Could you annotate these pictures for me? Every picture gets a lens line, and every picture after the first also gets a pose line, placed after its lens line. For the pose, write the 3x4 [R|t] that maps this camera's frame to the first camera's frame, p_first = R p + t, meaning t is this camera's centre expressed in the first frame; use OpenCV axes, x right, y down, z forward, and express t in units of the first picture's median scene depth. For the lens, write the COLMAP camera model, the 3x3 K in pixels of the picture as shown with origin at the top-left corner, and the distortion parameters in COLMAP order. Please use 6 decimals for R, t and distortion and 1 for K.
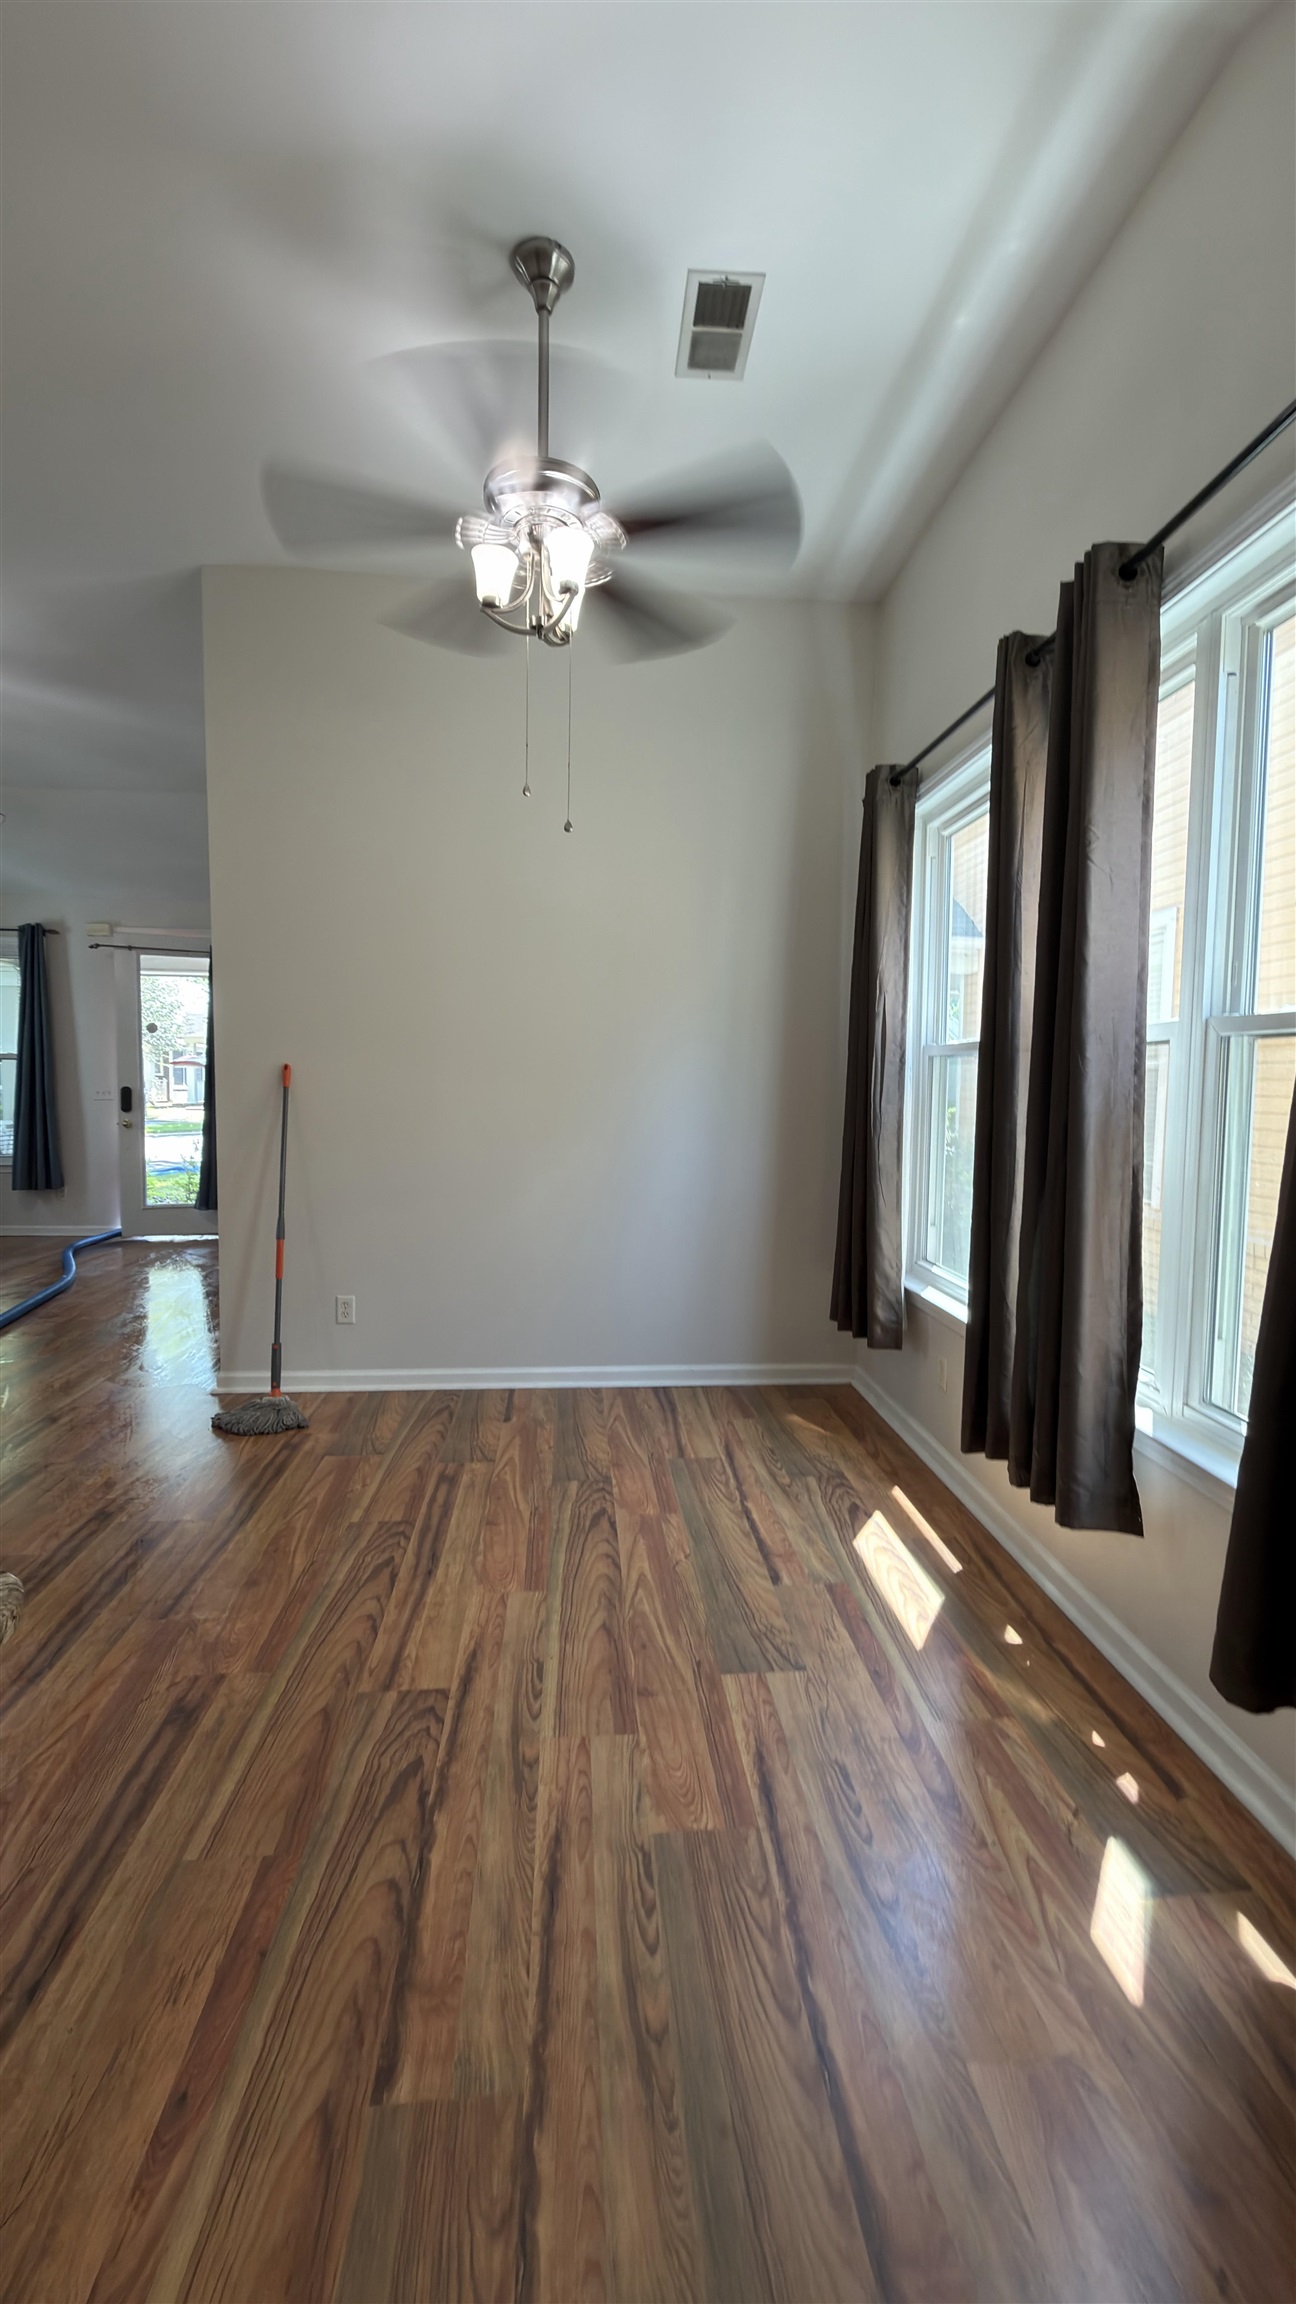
lens RADIAL K [[913.2, 0, 646.5], [0, 913.2, 1145.2], [0, 0, 1]] dist [0.000459, -0.000070]
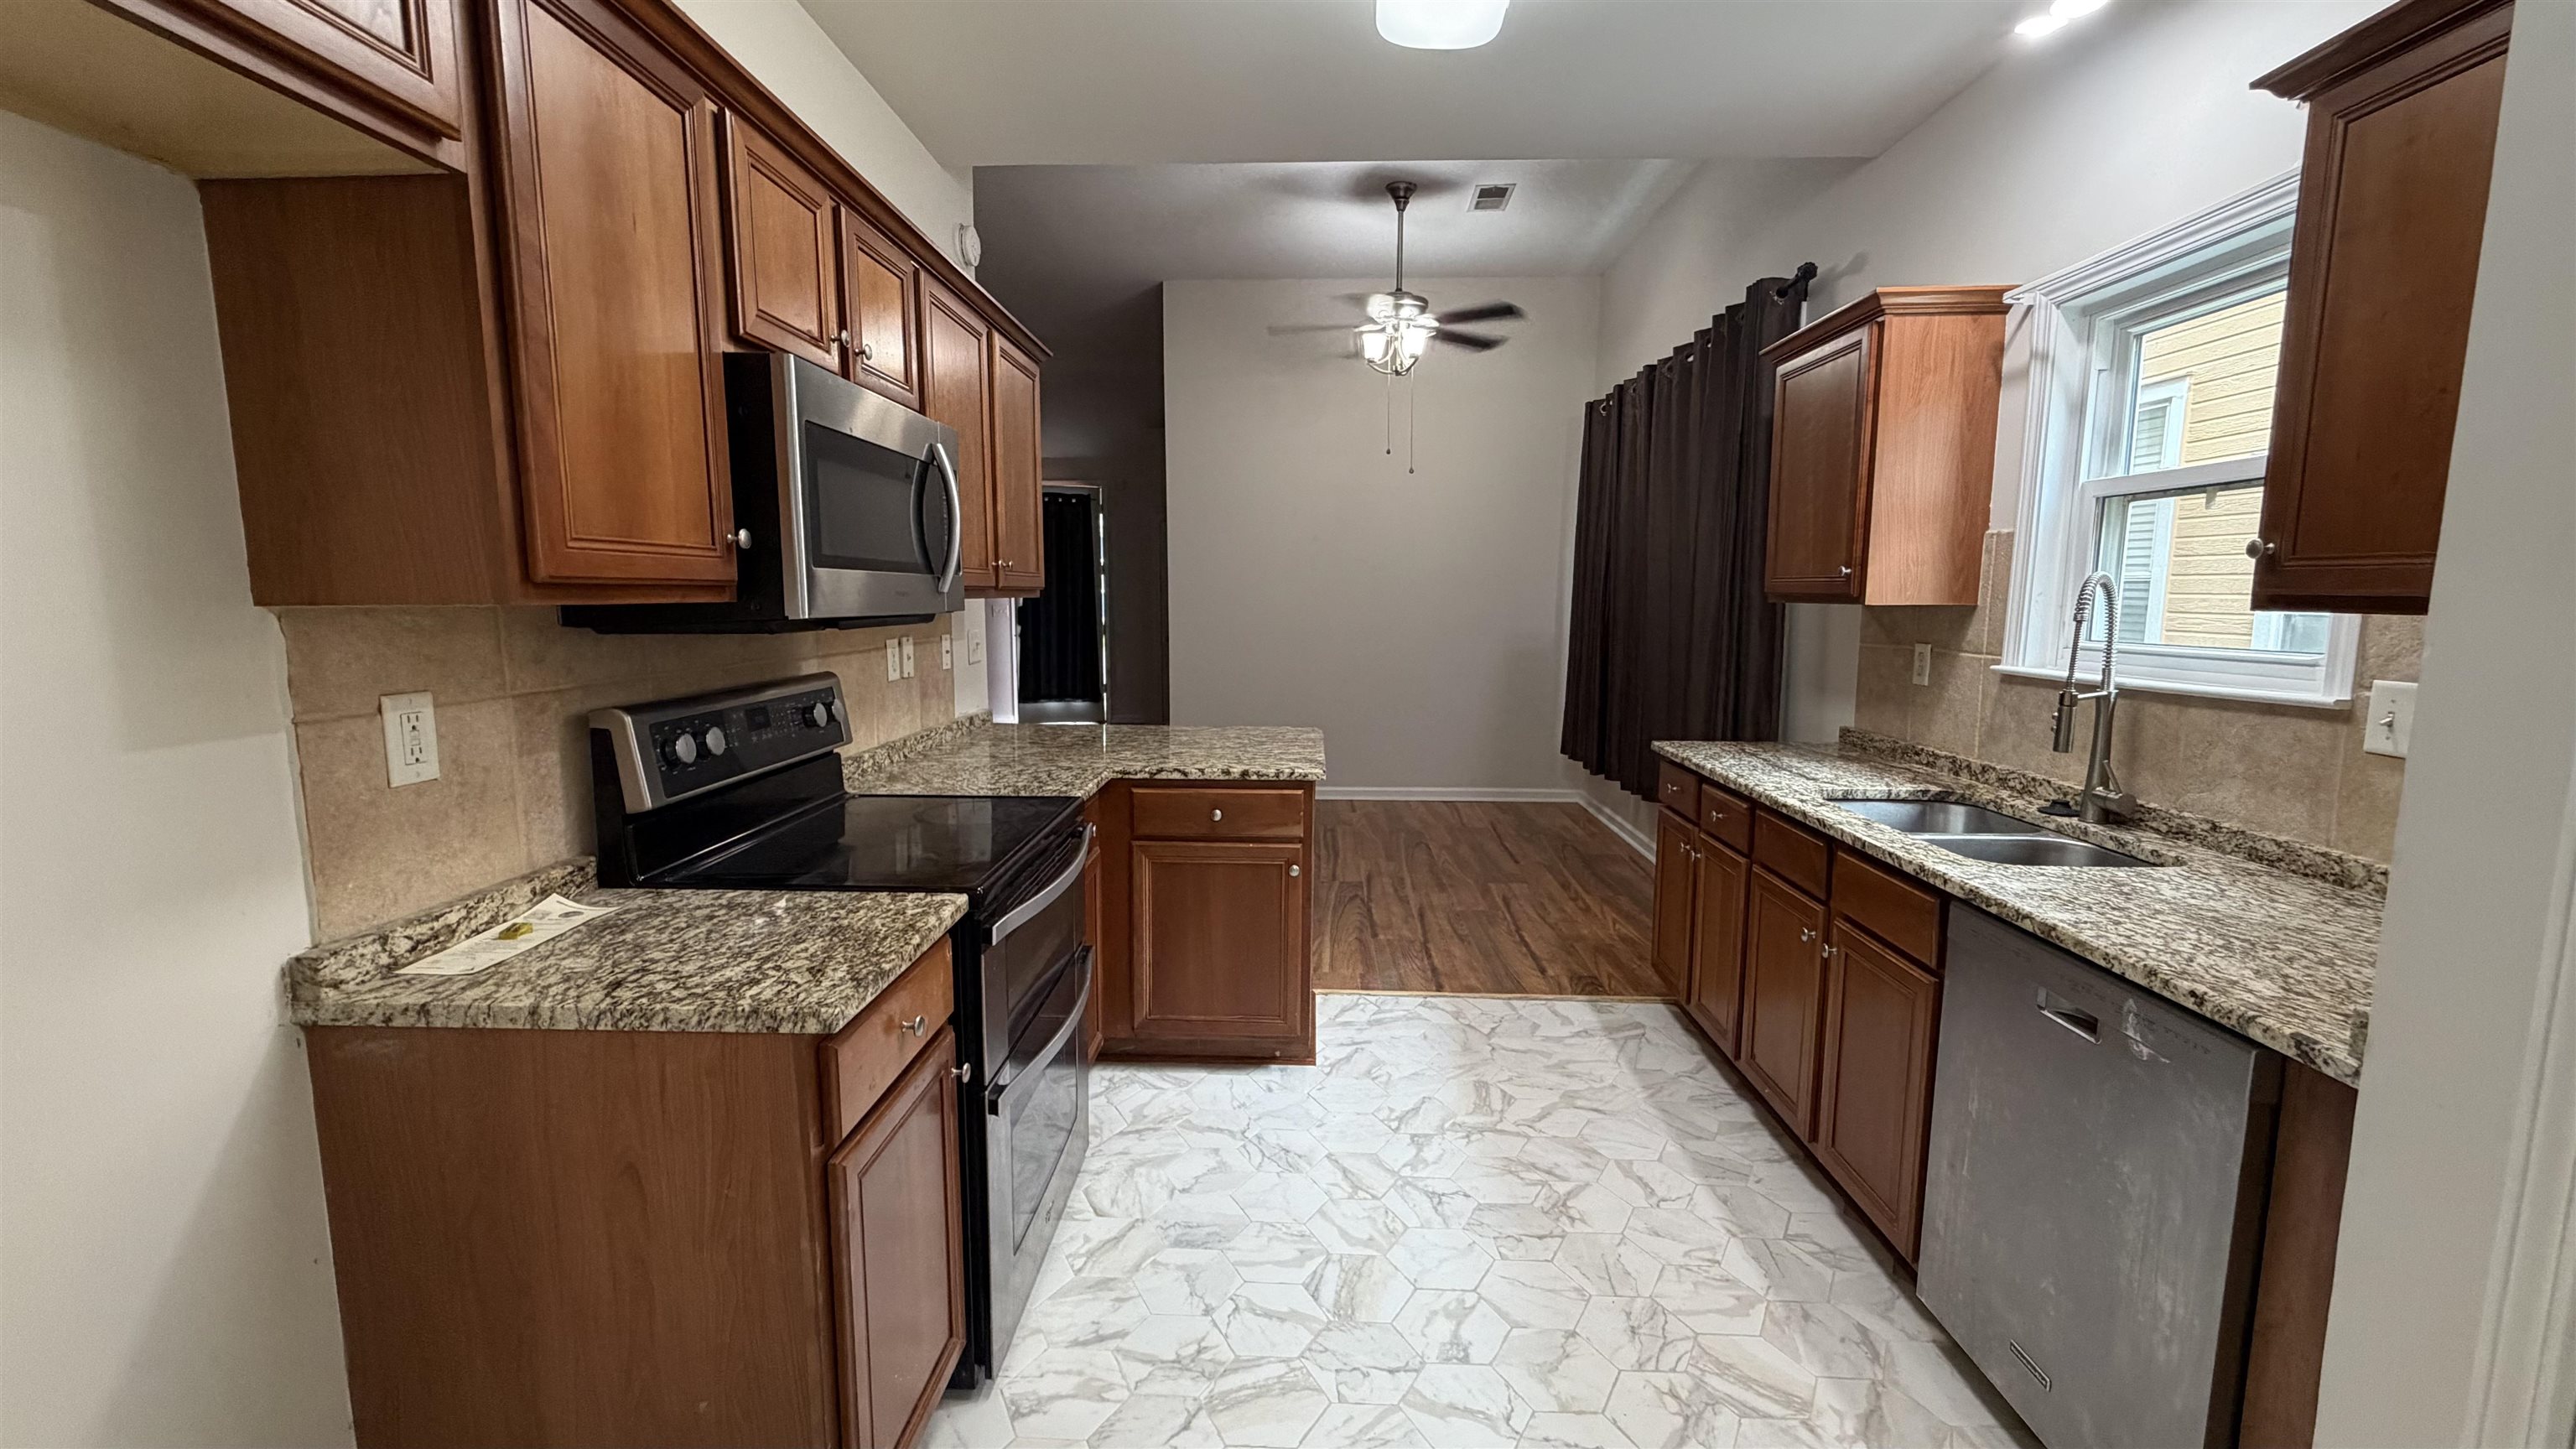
lens RADIAL K [[1021.0, 0, 1268.4], [0, 1021.0, 723.5], [0, 0, 1]] dist [0.000459, -0.000070]
pose [[0.991133, 0.001844, -0.132861, -0.095936], [0.006238, 0.998155, 0.060394, 0.051805], [0.132727, -0.060687, 0.989293, -1.226435]]
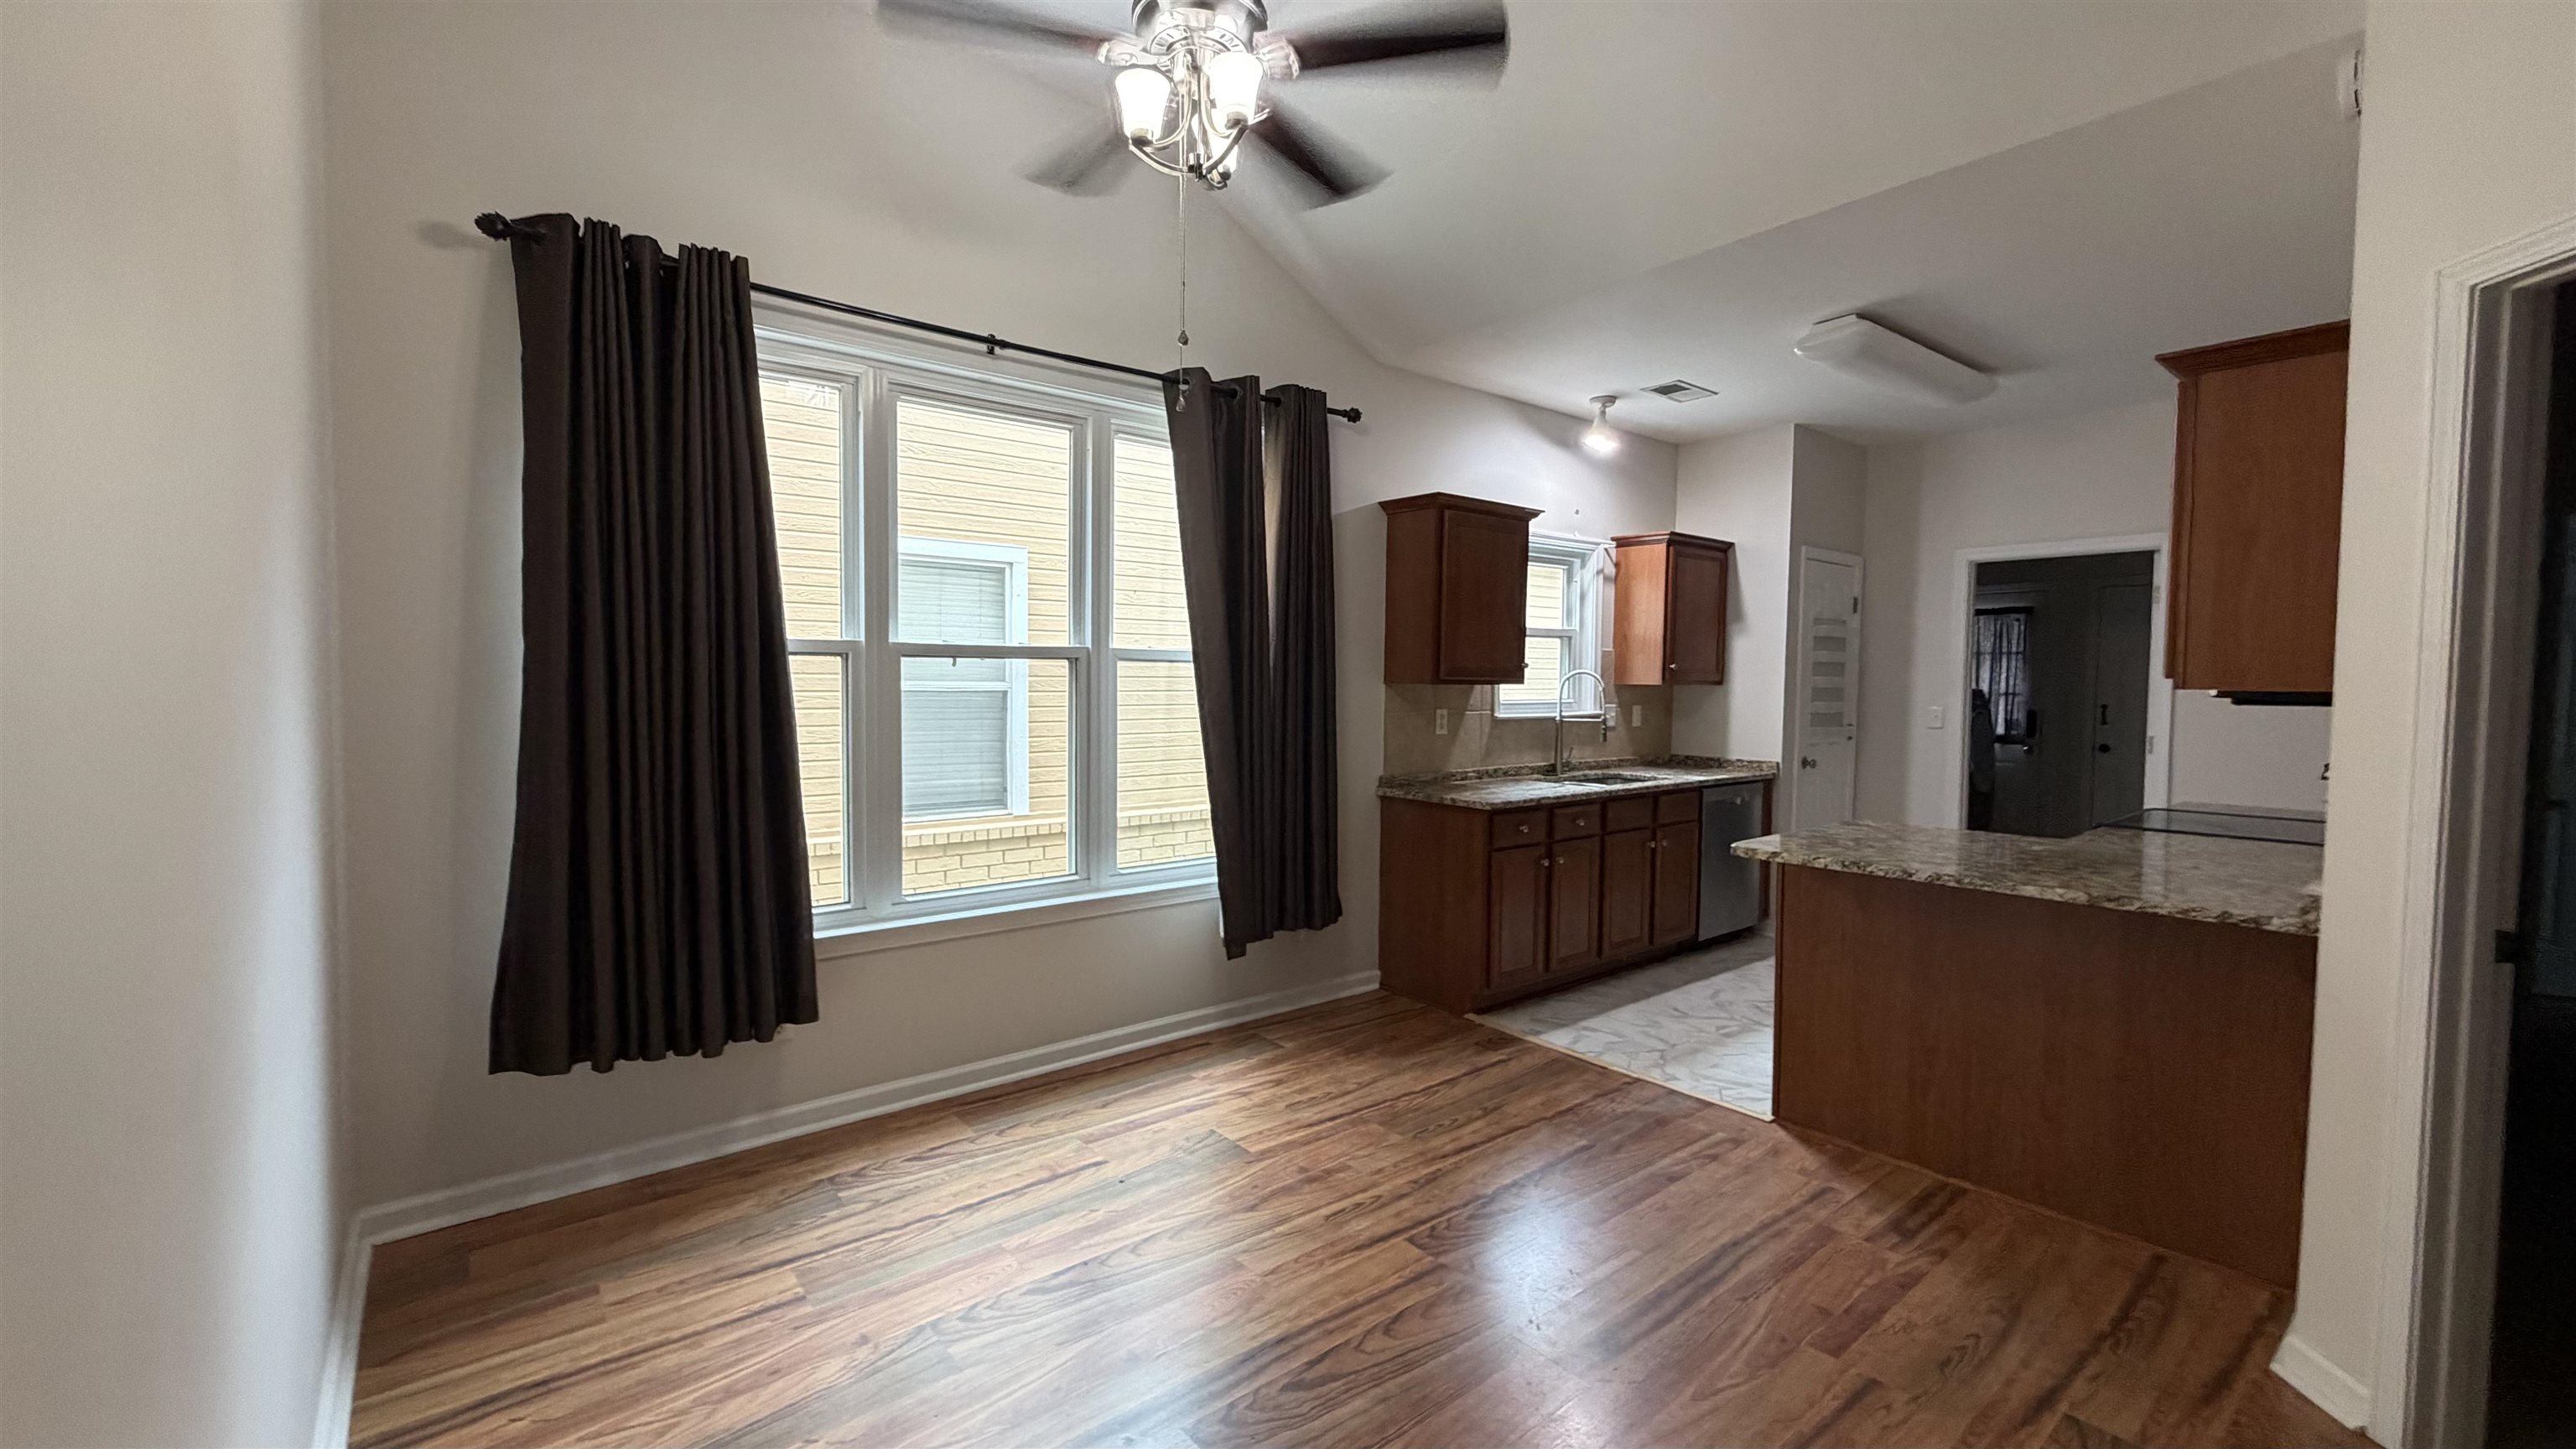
lens RADIAL K [[1021.0, 0, 1273.1], [0, 1021.0, 731.4], [0, 0, 1]] dist [0.000459, -0.000070]
pose [[-0.551392, -0.061126, 0.832004, -0.955656], [0.043531, 0.993845, 0.101866, -0.137469], [-0.833110, 0.092386, -0.545338, 1.482463]]
